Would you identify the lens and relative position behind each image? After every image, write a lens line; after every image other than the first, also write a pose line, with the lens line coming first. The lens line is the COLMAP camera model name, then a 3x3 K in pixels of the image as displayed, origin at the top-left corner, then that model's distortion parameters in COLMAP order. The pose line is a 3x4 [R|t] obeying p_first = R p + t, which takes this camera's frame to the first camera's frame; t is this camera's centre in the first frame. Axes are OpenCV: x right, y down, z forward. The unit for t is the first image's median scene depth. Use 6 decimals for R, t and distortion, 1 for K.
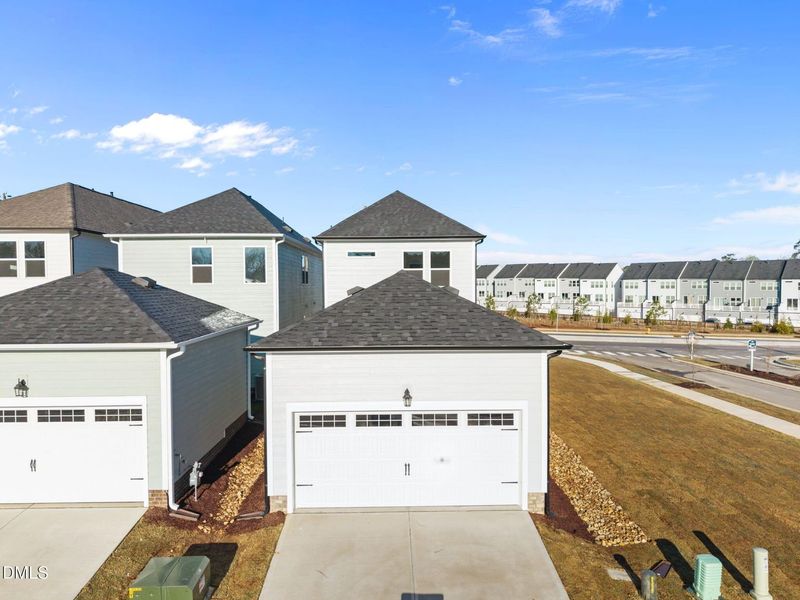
lens RADIAL K [[536.7, 0, 403.5], [0, 536.7, 296.8], [0, 0, 1]] dist [0.027292, -0.028928]
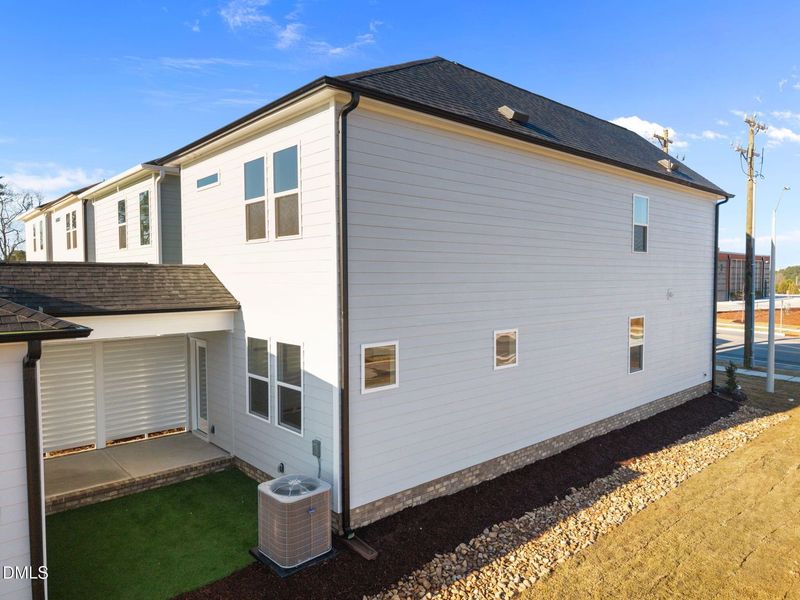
lens RADIAL K [[536.7, 0, 406.0], [0, 536.7, 298.0], [0, 0, 1]] dist [0.027292, -0.028928]
pose [[0.654651, 0.032790, -0.755219, 0.447884], [-0.015157, 0.999427, 0.030254, 0.015124], [0.755779, -0.008359, 0.654773, 0.813865]]
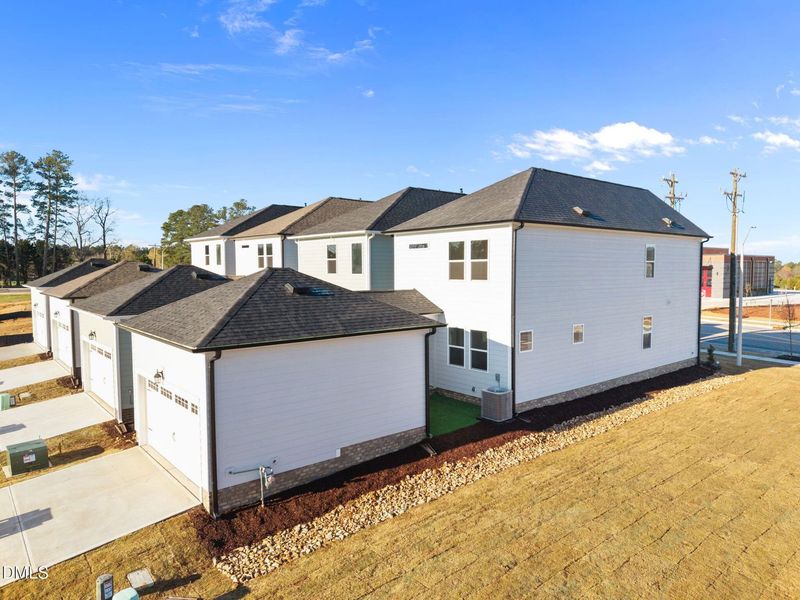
lens RADIAL K [[536.7, 0, 397.6], [0, 536.7, 294.3], [0, 0, 1]] dist [0.027292, -0.028928]
pose [[0.625861, 0.041184, -0.778846, 0.682798], [-0.016204, 0.999076, 0.039808, -0.029235], [0.779766, -0.012294, 0.625950, 0.351180]]
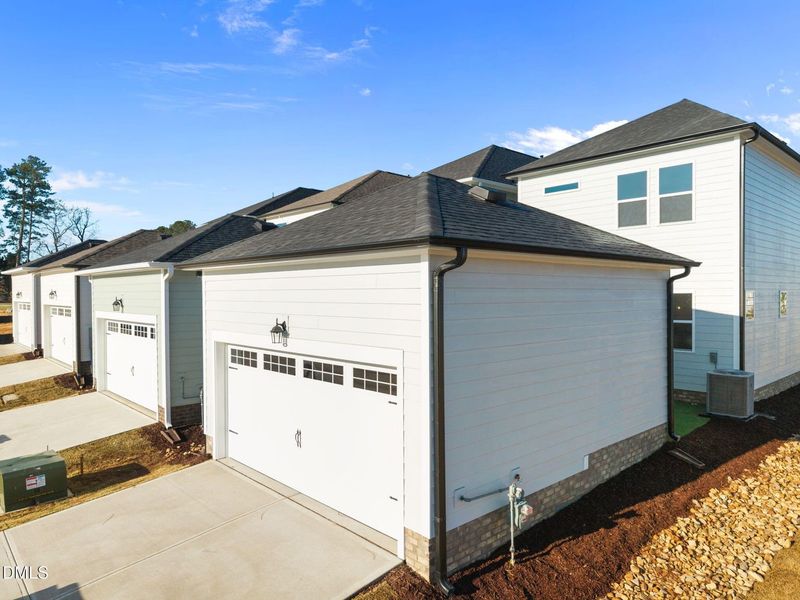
lens RADIAL K [[536.7, 0, 398.3], [0, 536.7, 299.5], [0, 0, 1]] dist [0.027292, -0.028928]
pose [[0.658937, 0.010558, -0.752124, 0.335348], [-0.013781, 0.999903, 0.001963, 0.075990], [0.752072, 0.009072, 0.659018, 0.349806]]
